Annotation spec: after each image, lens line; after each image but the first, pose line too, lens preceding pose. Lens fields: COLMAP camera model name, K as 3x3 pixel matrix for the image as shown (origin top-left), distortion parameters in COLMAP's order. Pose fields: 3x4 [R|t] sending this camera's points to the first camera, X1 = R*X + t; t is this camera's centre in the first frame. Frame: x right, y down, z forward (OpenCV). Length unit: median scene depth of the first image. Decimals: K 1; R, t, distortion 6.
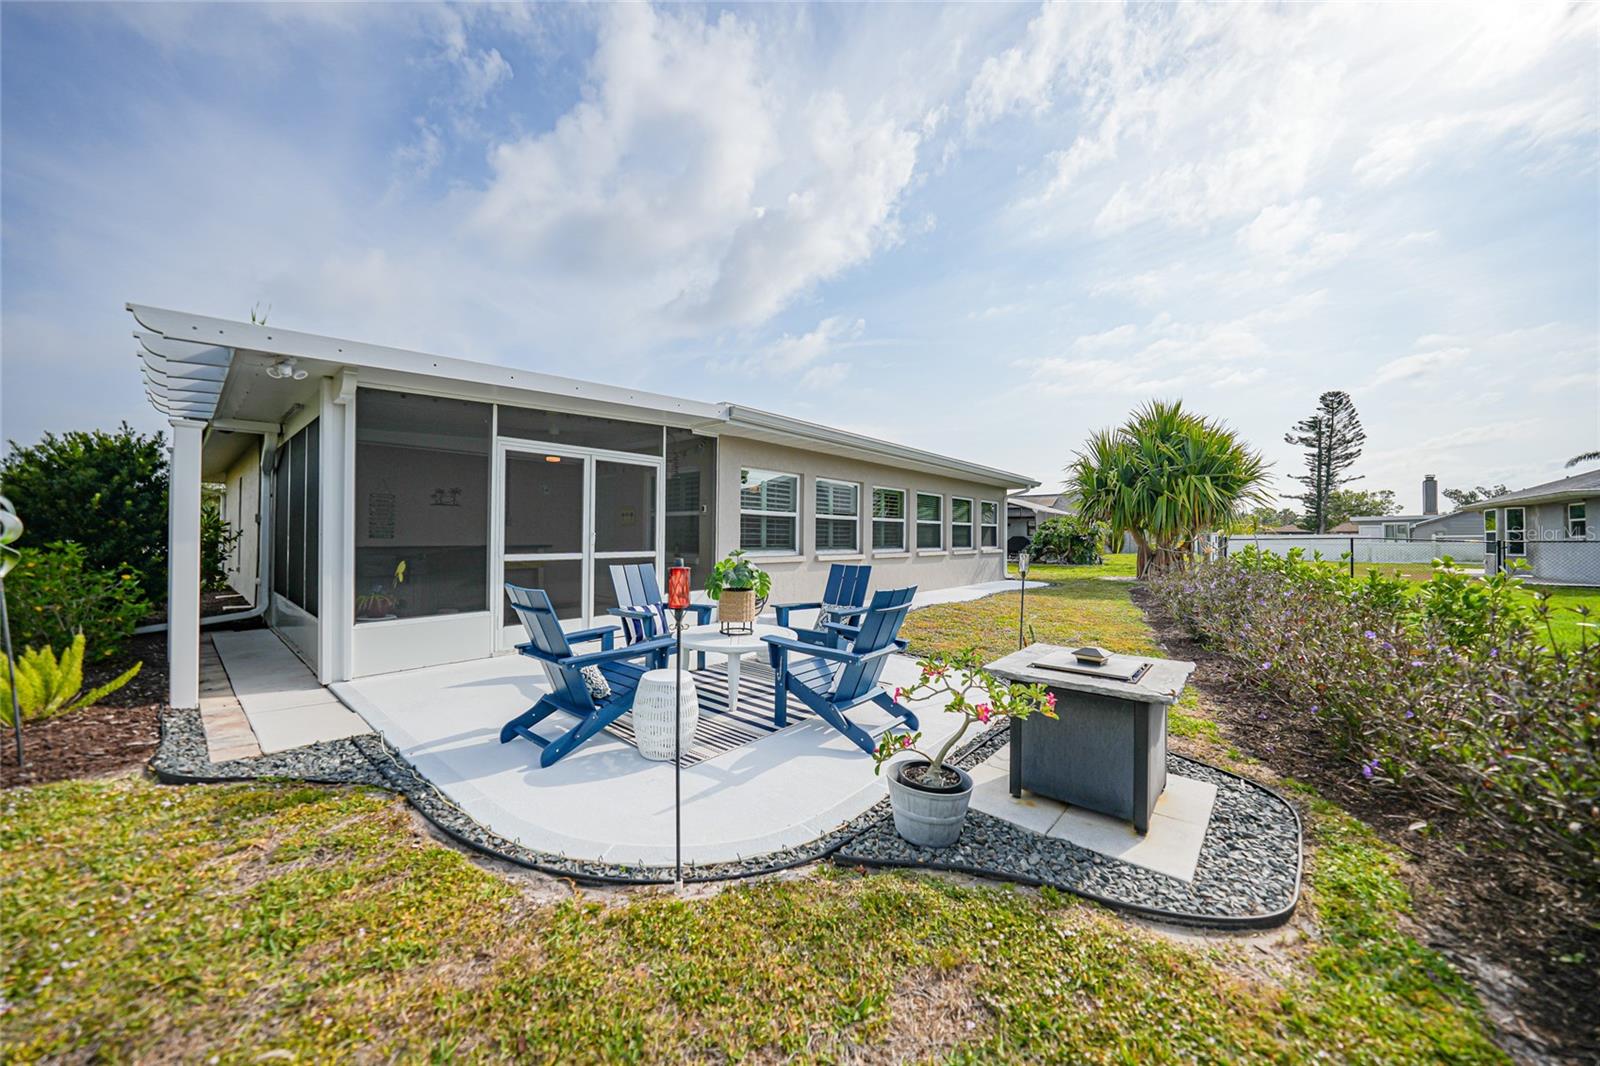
lens RADIAL K [[554.3, 0, 793.0], [0, 554.3, 527.8], [0, 0, 1]] dist [-0.025577, 0.006050]
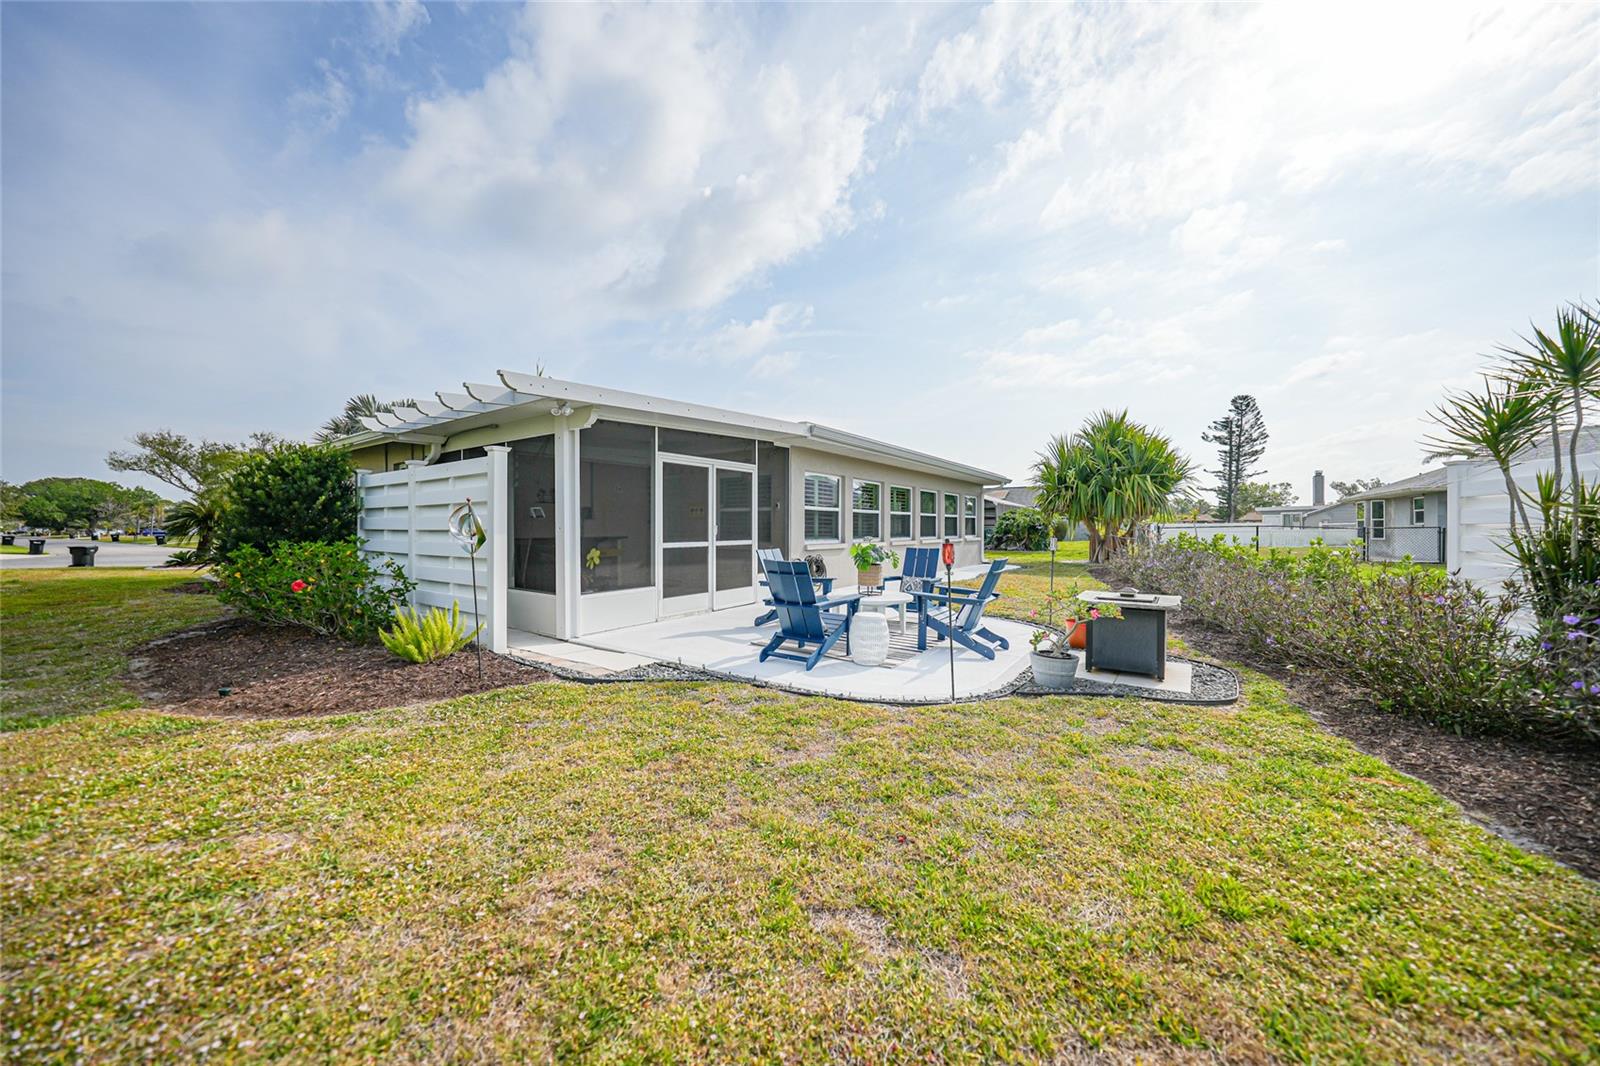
lens RADIAL K [[560.3, 0, 794.0], [0, 560.3, 528.8], [0, 0, 1]] dist [-0.013726, 0.002542]
pose [[0.994329, -0.007245, 0.106098, -0.150923], [0.005377, 0.999826, 0.017878, -0.002822], [-0.106209, -0.017206, 0.994195, -0.142359]]
